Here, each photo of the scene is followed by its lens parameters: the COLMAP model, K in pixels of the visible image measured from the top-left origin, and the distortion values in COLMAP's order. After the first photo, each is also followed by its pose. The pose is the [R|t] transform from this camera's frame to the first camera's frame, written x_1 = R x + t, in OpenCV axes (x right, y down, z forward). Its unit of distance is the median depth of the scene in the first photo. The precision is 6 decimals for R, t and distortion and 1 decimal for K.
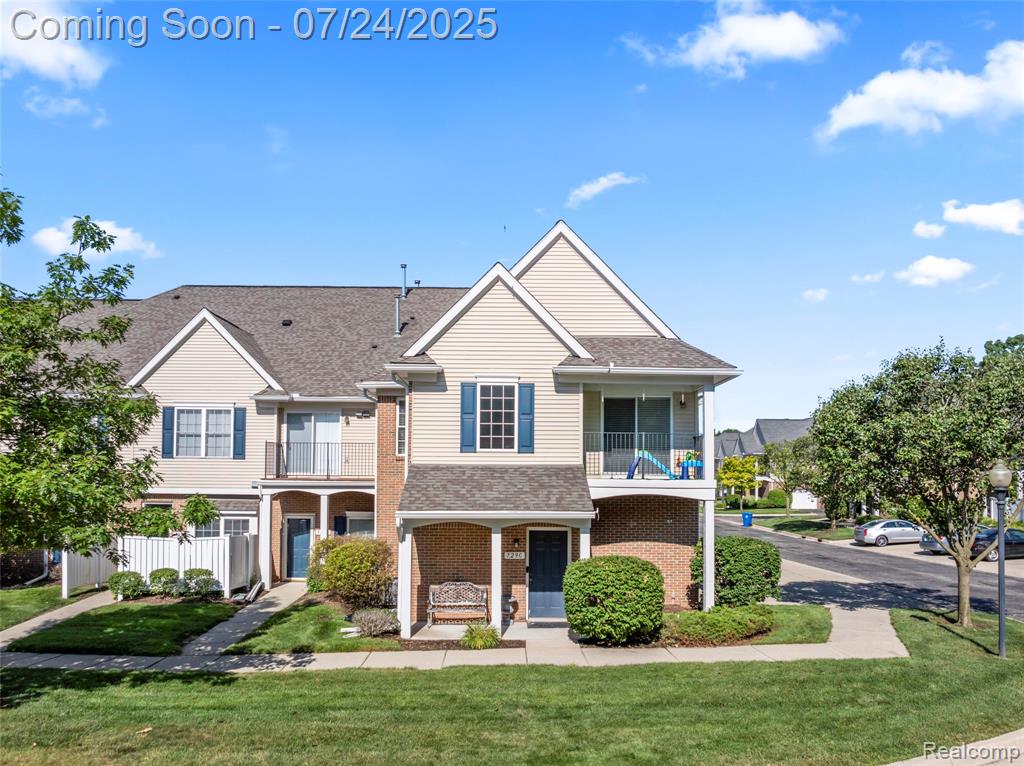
lens RADIAL K [[754.0, 0, 509.7], [0, 754.0, 439.9], [0, 0, 1]] dist [-0.037918, -0.001257]
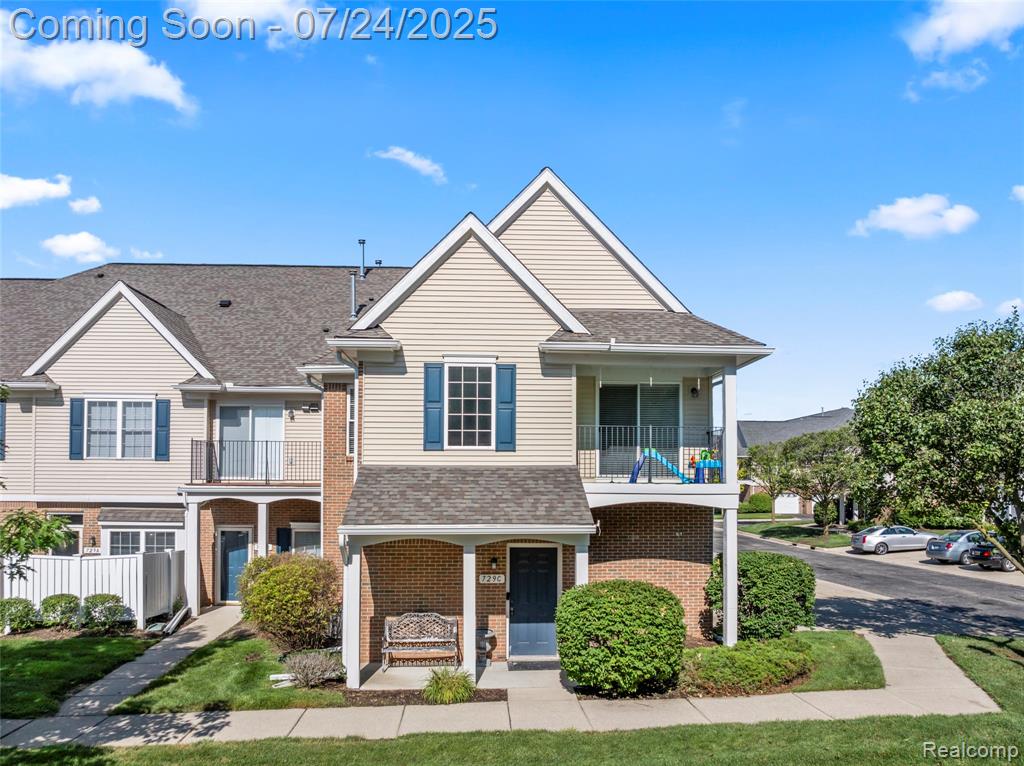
lens RADIAL K [[760.7, 0, 510.2], [0, 760.7, 454.1], [0, 0, 1]] dist [-0.051131, -0.004249]
pose [[0.999220, -0.001475, 0.039462, -0.005470], [0.000953, 0.999912, 0.013243, 0.009885], [-0.039478, -0.013195, 0.999133, 0.190725]]
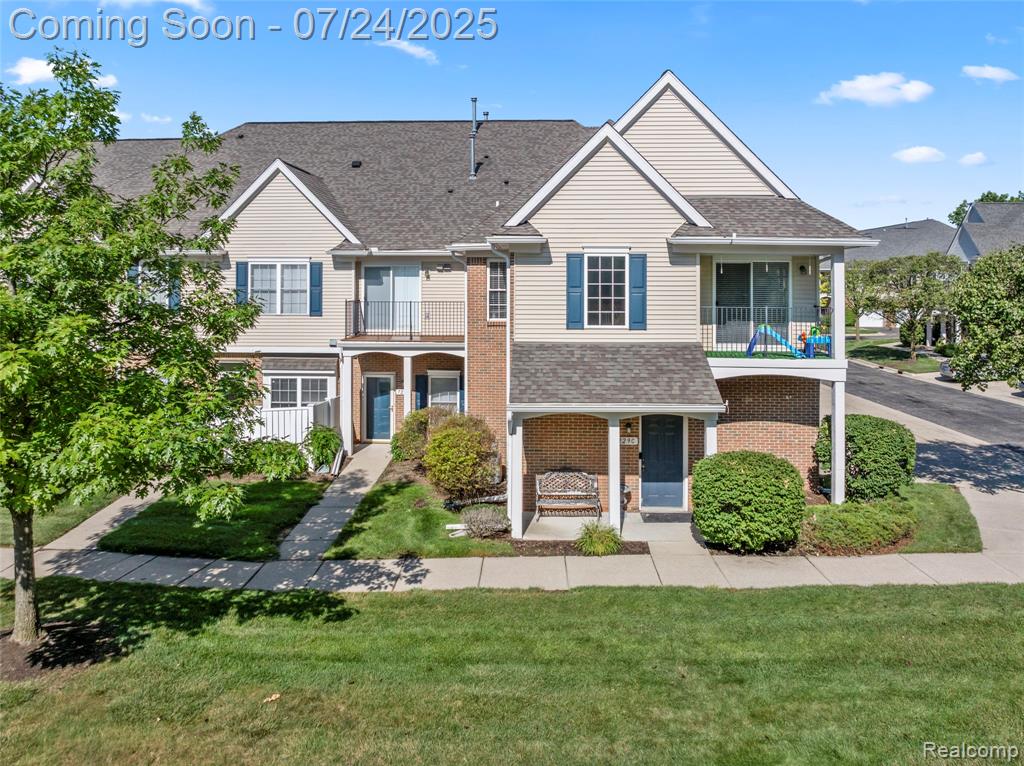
lens RADIAL K [[756.9, 0, 512.5], [0, 756.9, 264.3], [0, 0, 1]] dist [-0.012261, -0.041038]
pose [[0.998914, -0.004261, -0.046406, -0.088088], [0.005628, 0.999553, 0.029378, -0.090507], [0.046260, -0.029608, 0.998491, 0.069574]]
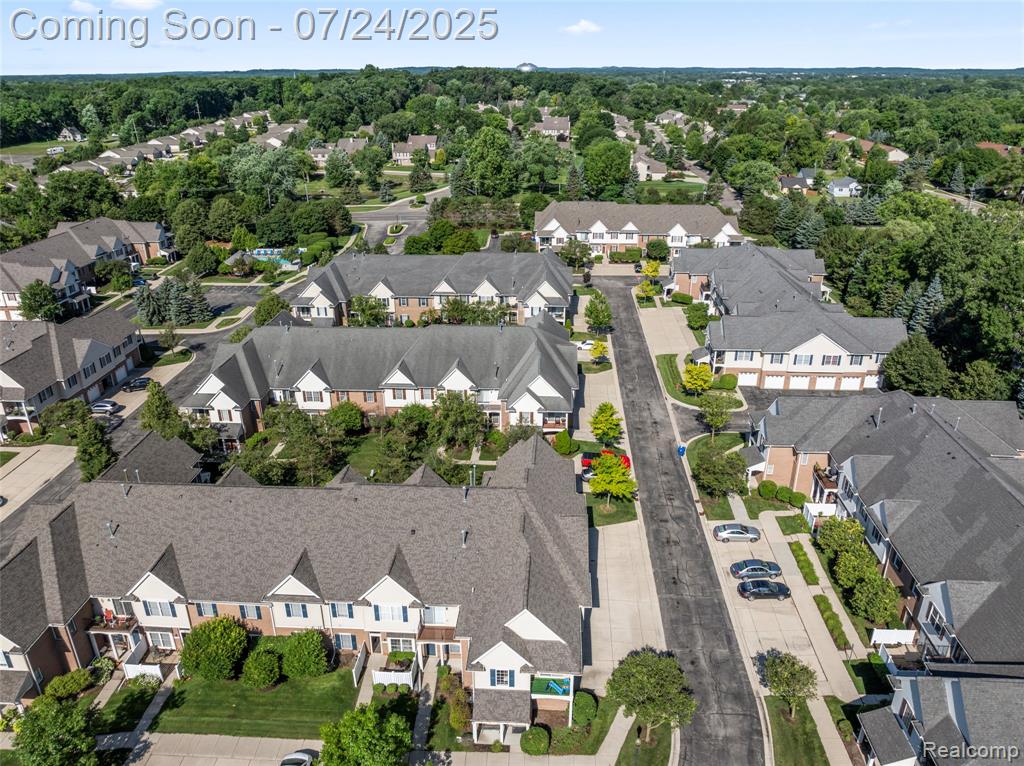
lens RADIAL K [[733.1, 0, 512.0], [0, 733.1, 383.0], [0, 0, 1]] dist [-0.003018, -0.001402]
pose [[0.998029, 0.019462, -0.059656, 0.177350], [0.009816, 0.890565, 0.454751, -2.452066], [0.061978, -0.454440, 0.888619, -1.103263]]
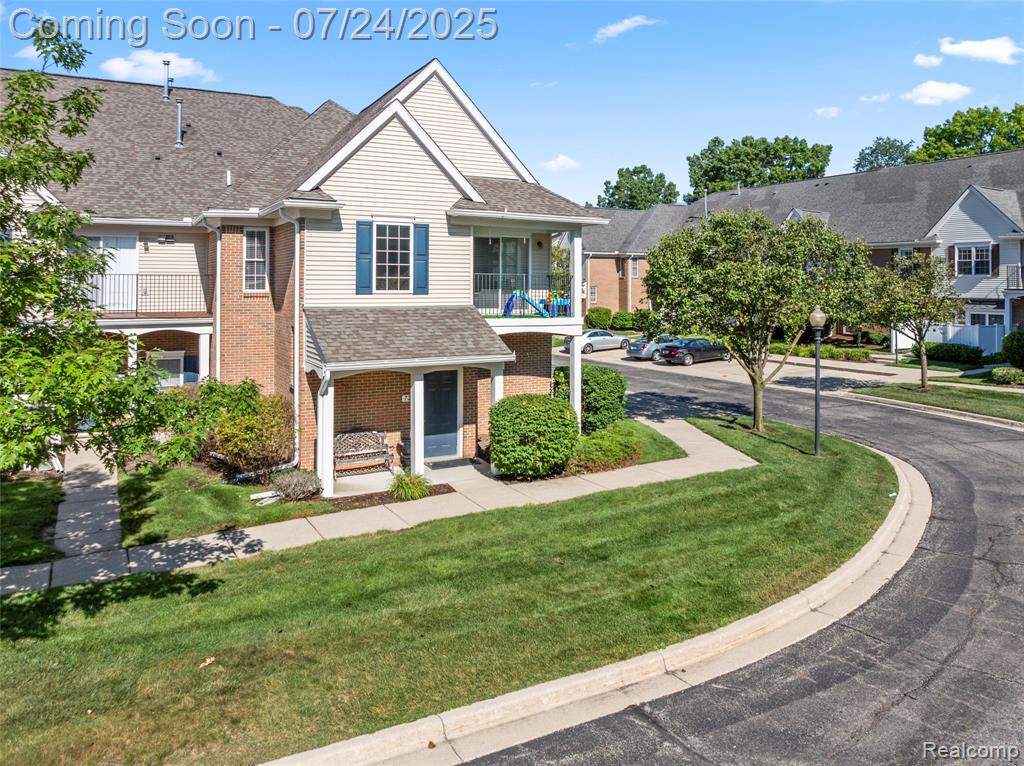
lens RADIAL K [[756.9, 0, 512.5], [0, 756.9, 264.3], [0, 0, 1]] dist [-0.012261, -0.041038]
pose [[0.888244, 0.008408, 0.459295, -0.328655], [-0.022529, 0.999427, 0.025273, -0.049905], [-0.458819, -0.032796, 0.887924, 0.058650]]
